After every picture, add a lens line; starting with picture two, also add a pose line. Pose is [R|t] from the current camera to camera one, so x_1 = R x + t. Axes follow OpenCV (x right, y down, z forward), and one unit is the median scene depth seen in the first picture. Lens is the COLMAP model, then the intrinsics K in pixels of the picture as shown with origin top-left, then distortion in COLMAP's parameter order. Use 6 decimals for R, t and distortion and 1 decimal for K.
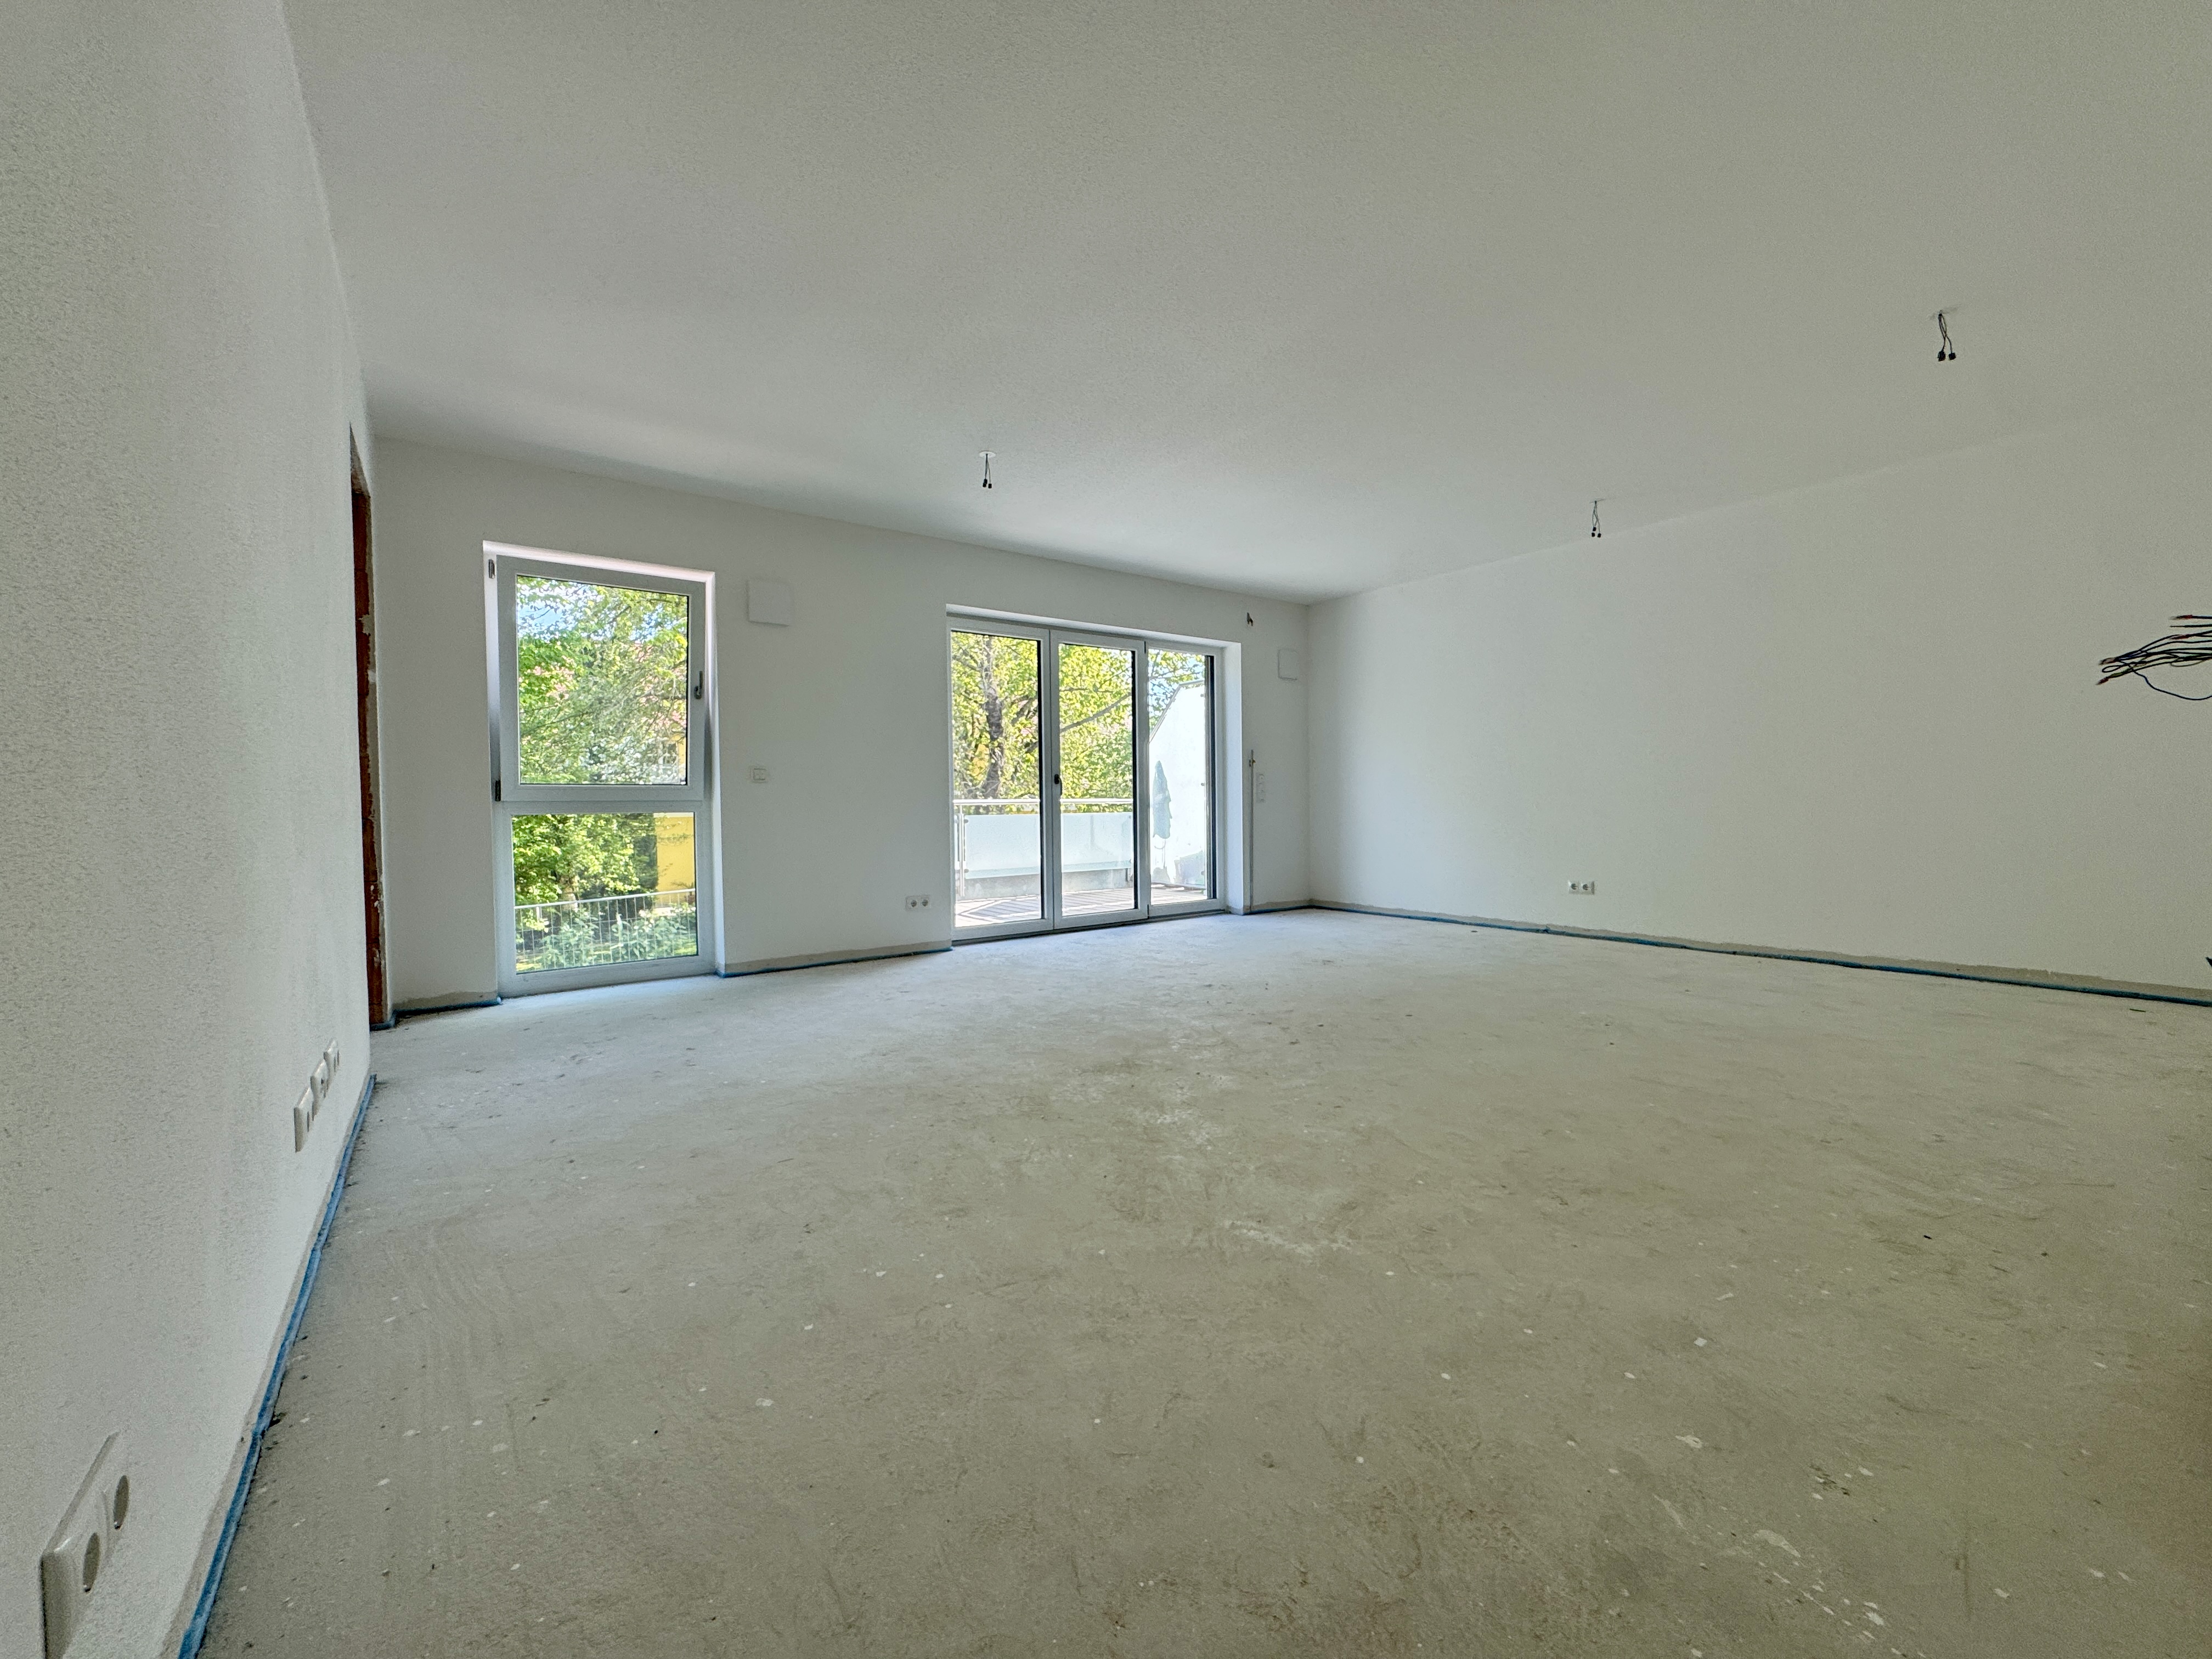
lens RADIAL K [[885.9, 0, 1102.2], [0, 885.9, 826.1], [0, 0, 1]] dist [-0.000179, -0.000002]
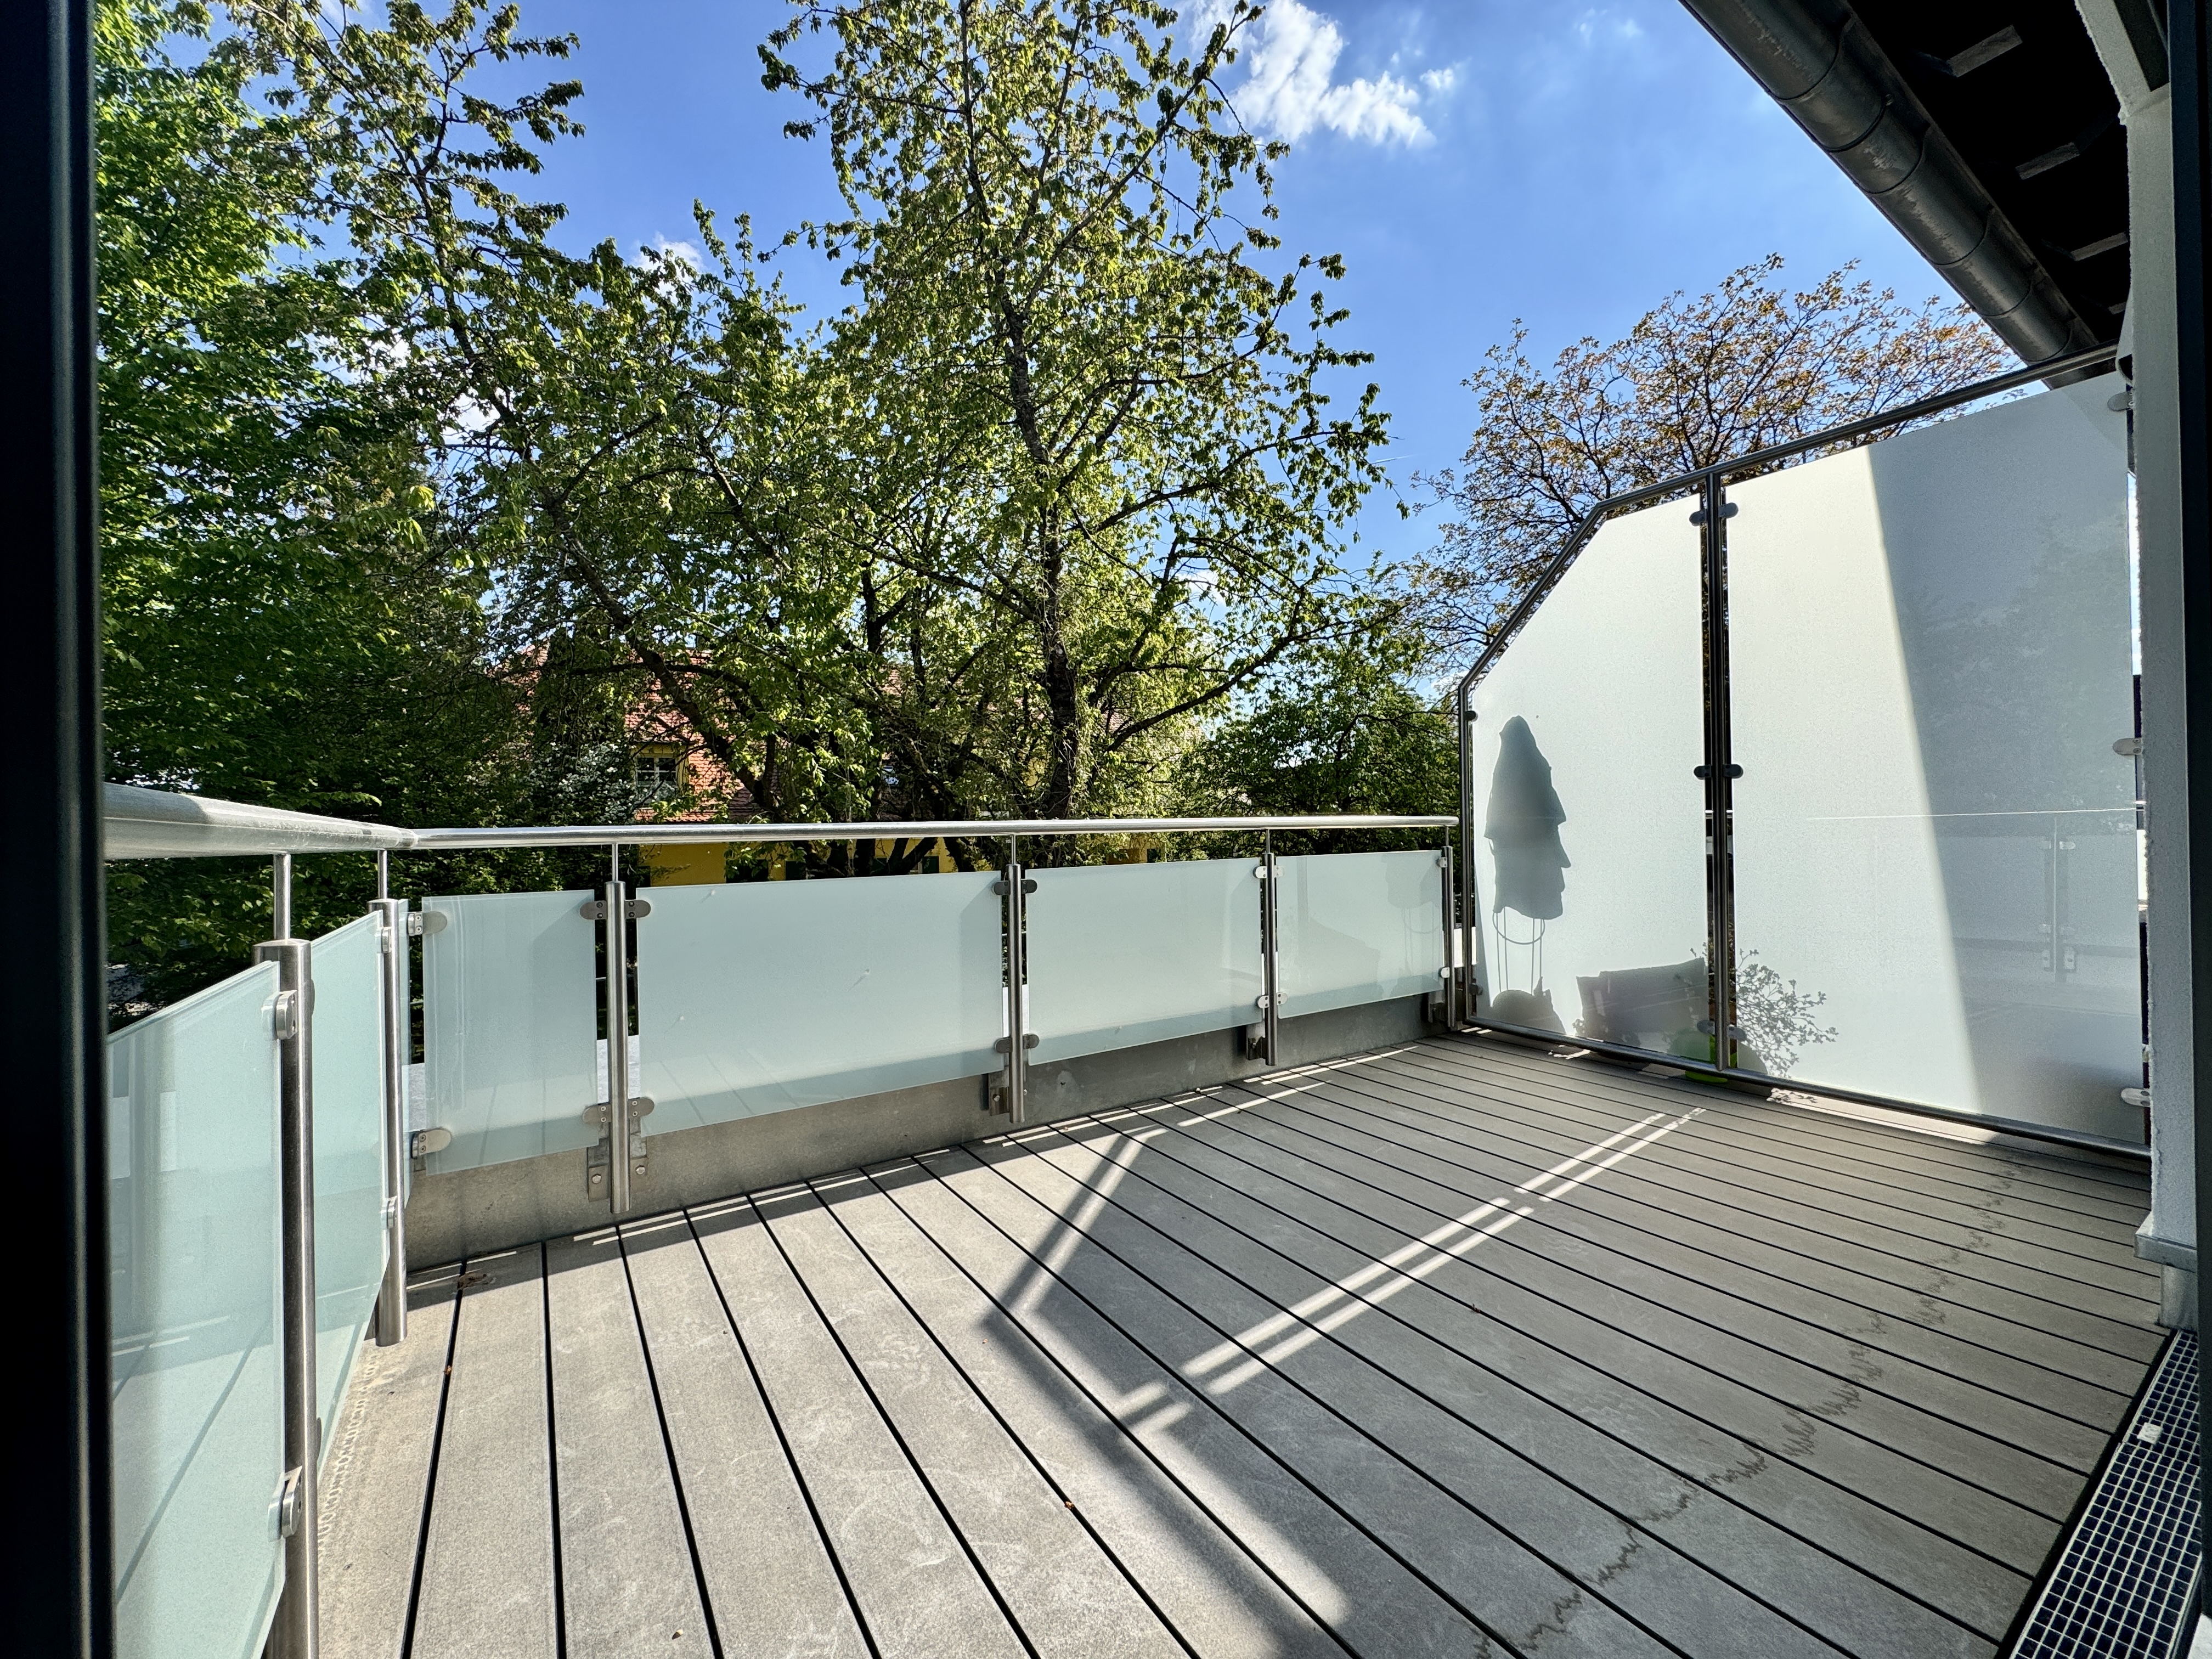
lens RADIAL K [[885.9, 0, 1109.9], [0, 885.9, 827.4], [0, 0, 1]] dist [-0.000179, -0.000002]
pose [[0.998986, -0.007556, -0.044376, -0.059953], [0.006500, 0.999693, -0.023898, -0.010179], [0.044543, 0.023585, 0.998729, 0.371319]]
